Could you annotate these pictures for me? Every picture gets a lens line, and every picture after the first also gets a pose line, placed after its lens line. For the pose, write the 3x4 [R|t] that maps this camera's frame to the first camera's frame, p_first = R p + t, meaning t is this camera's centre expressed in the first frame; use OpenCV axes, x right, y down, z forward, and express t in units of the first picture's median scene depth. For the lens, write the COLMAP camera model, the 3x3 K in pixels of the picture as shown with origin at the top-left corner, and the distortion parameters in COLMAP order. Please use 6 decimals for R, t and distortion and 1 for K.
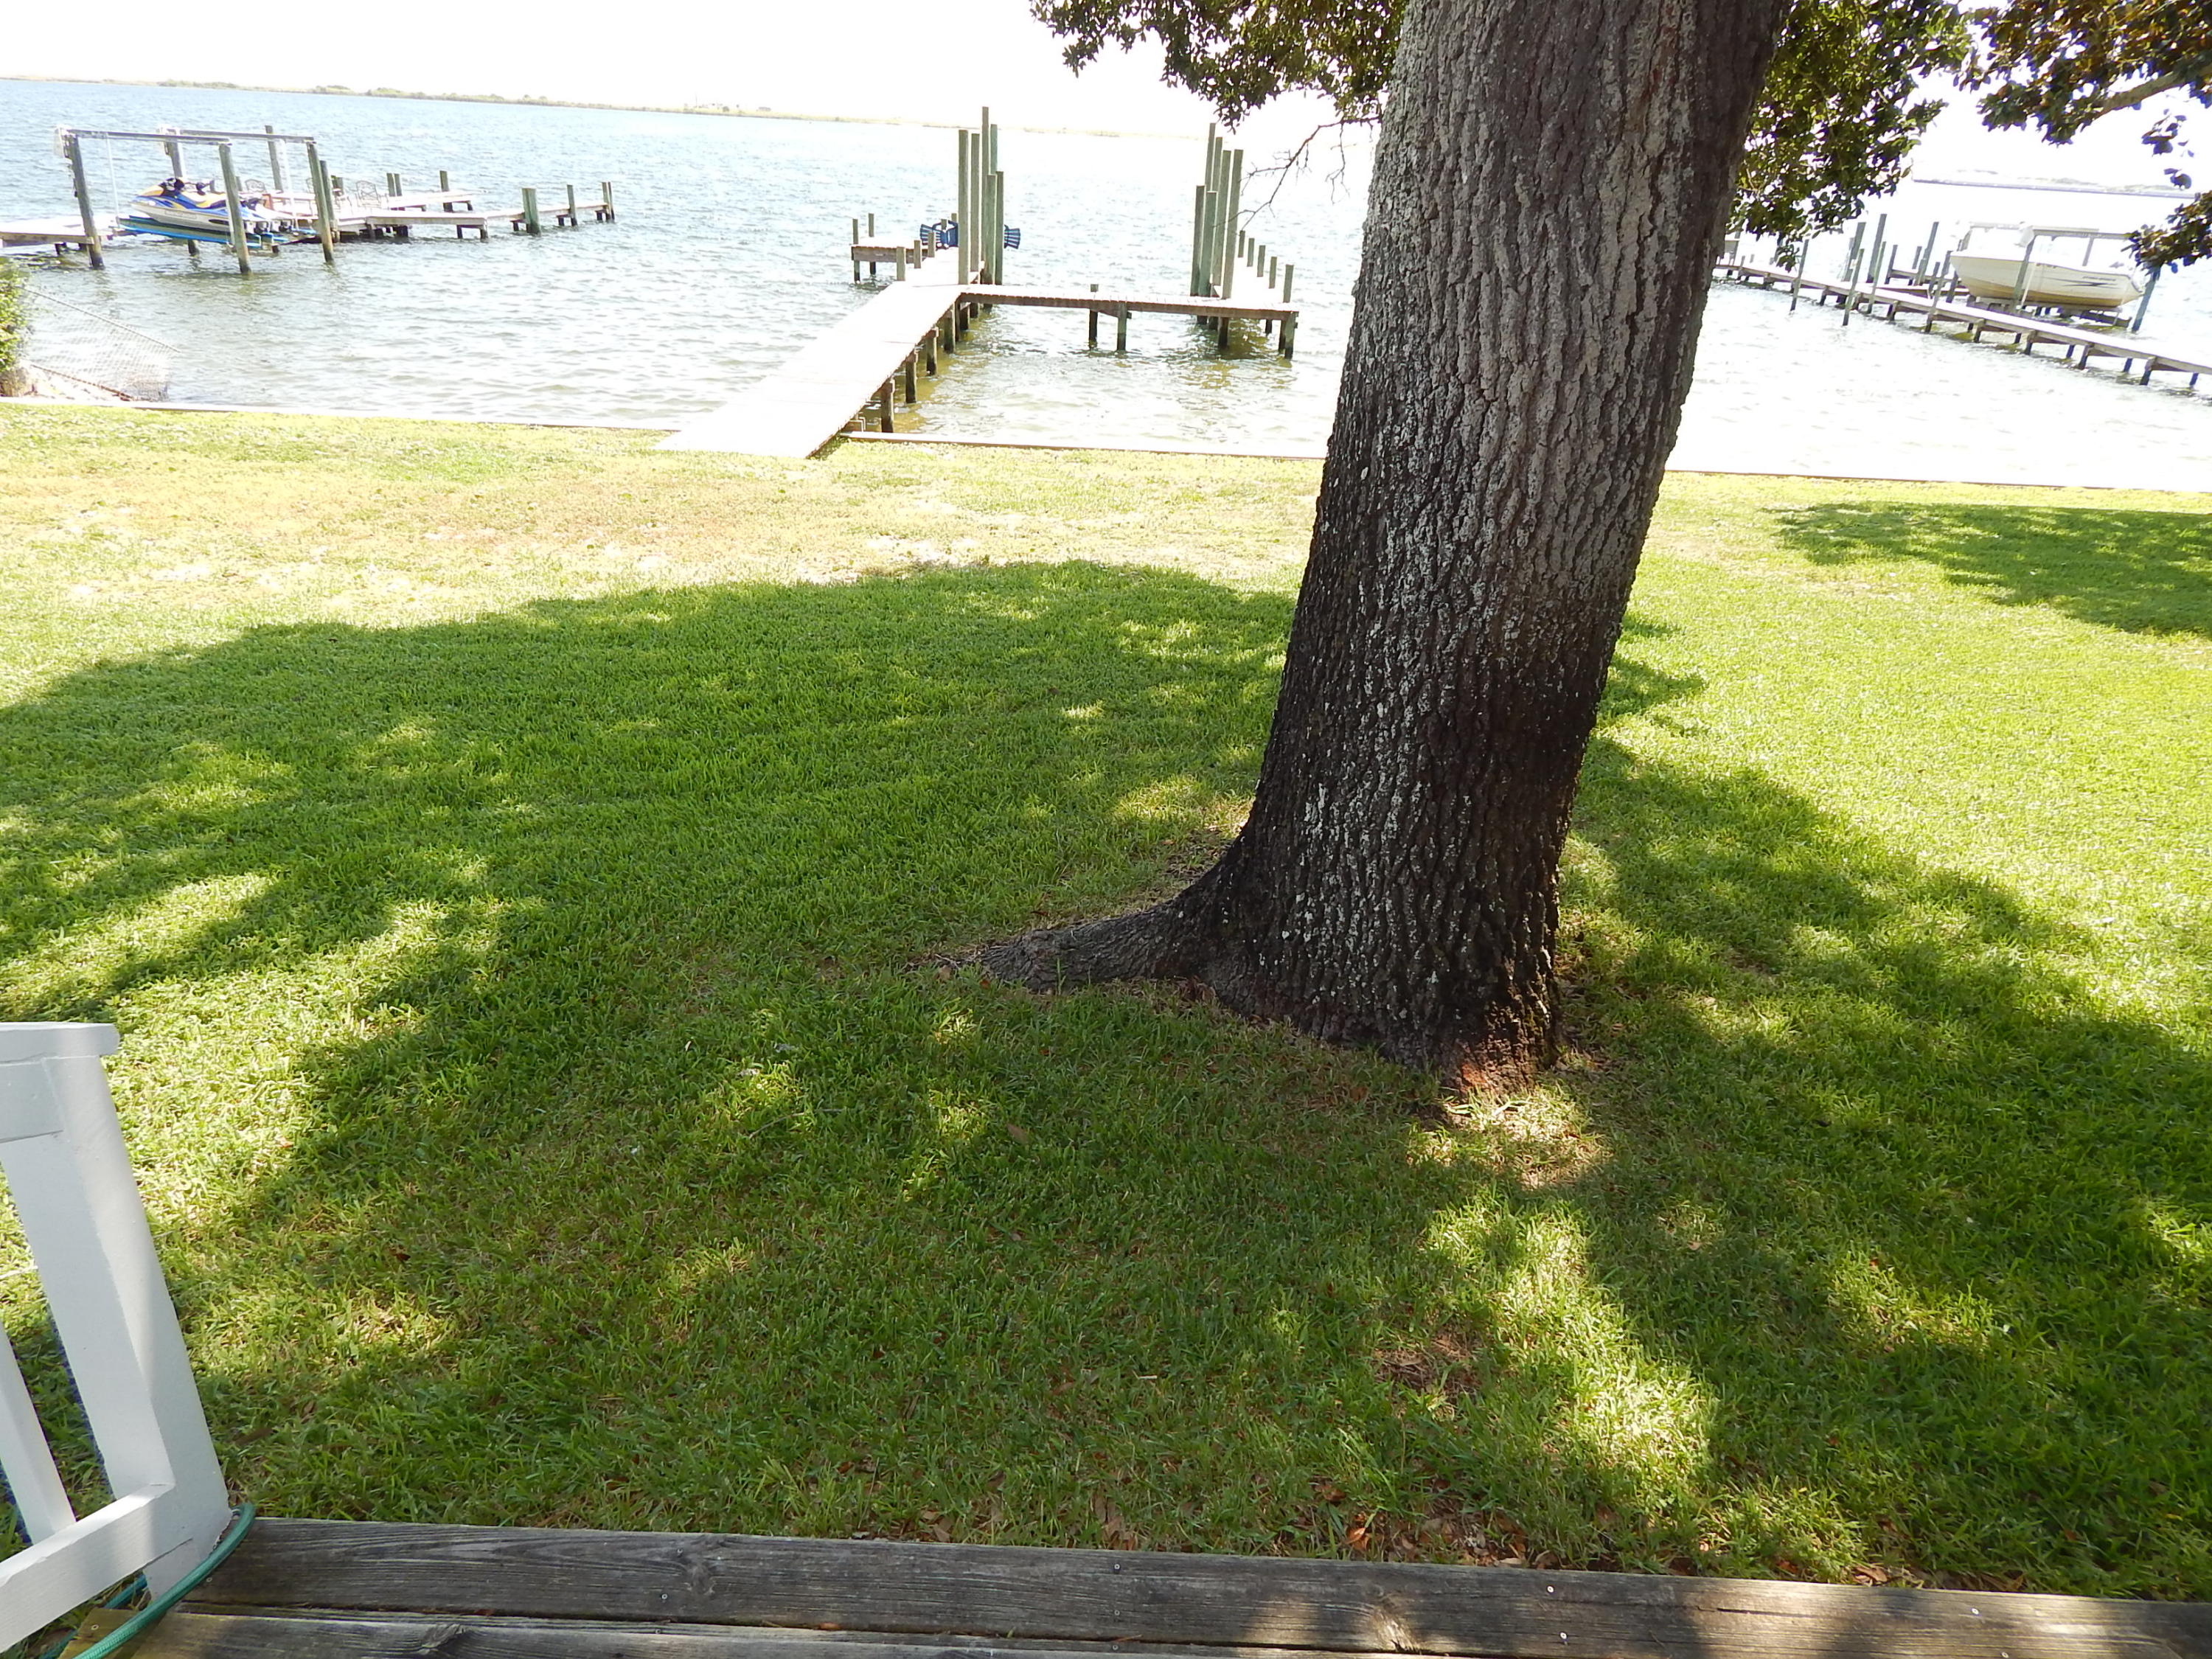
lens RADIAL K [[1452.5, 0, 1114.7], [0, 1452.5, 824.8], [0, 0, 1]] dist [0.014911, -0.020932]
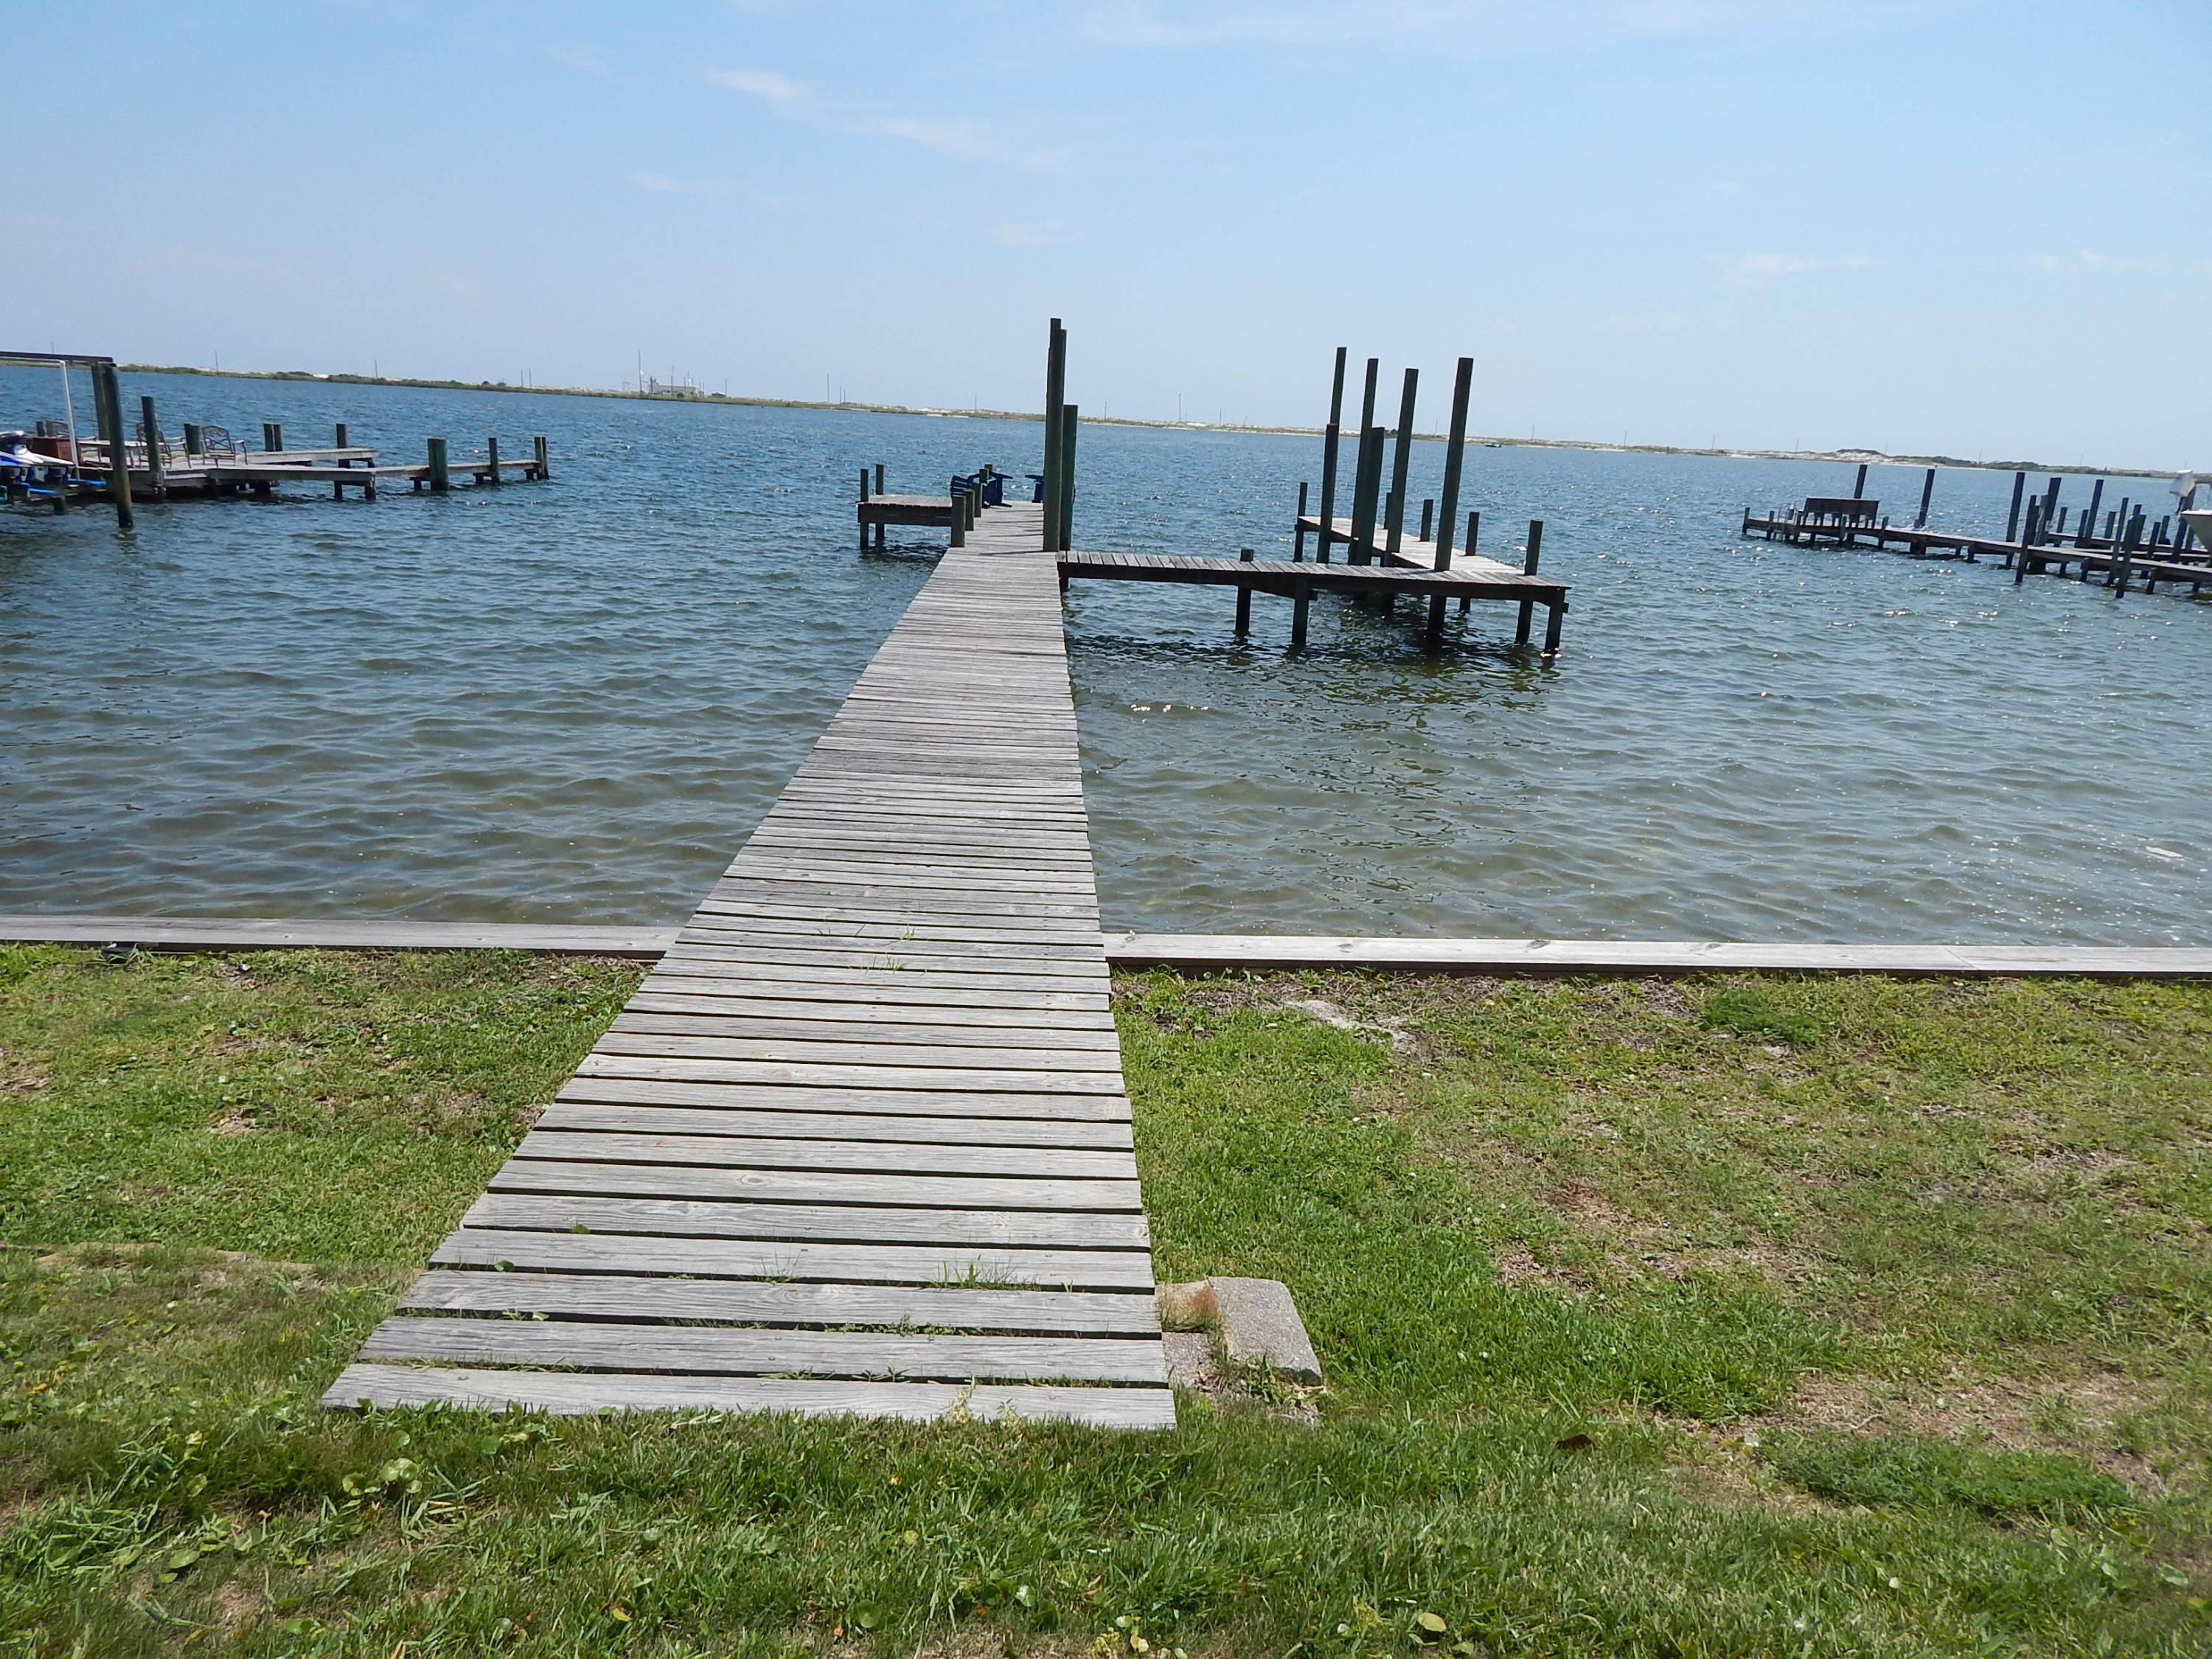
lens RADIAL K [[1452.5, 0, 1114.7], [0, 1452.5, 824.8], [0, 0, 1]] dist [0.014911, -0.020932]
pose [[0.999035, -0.013353, 0.041850, -0.132713], [0.020249, 0.985414, -0.168968, -0.168721], [-0.038983, 0.169652, 0.984733, 0.456084]]
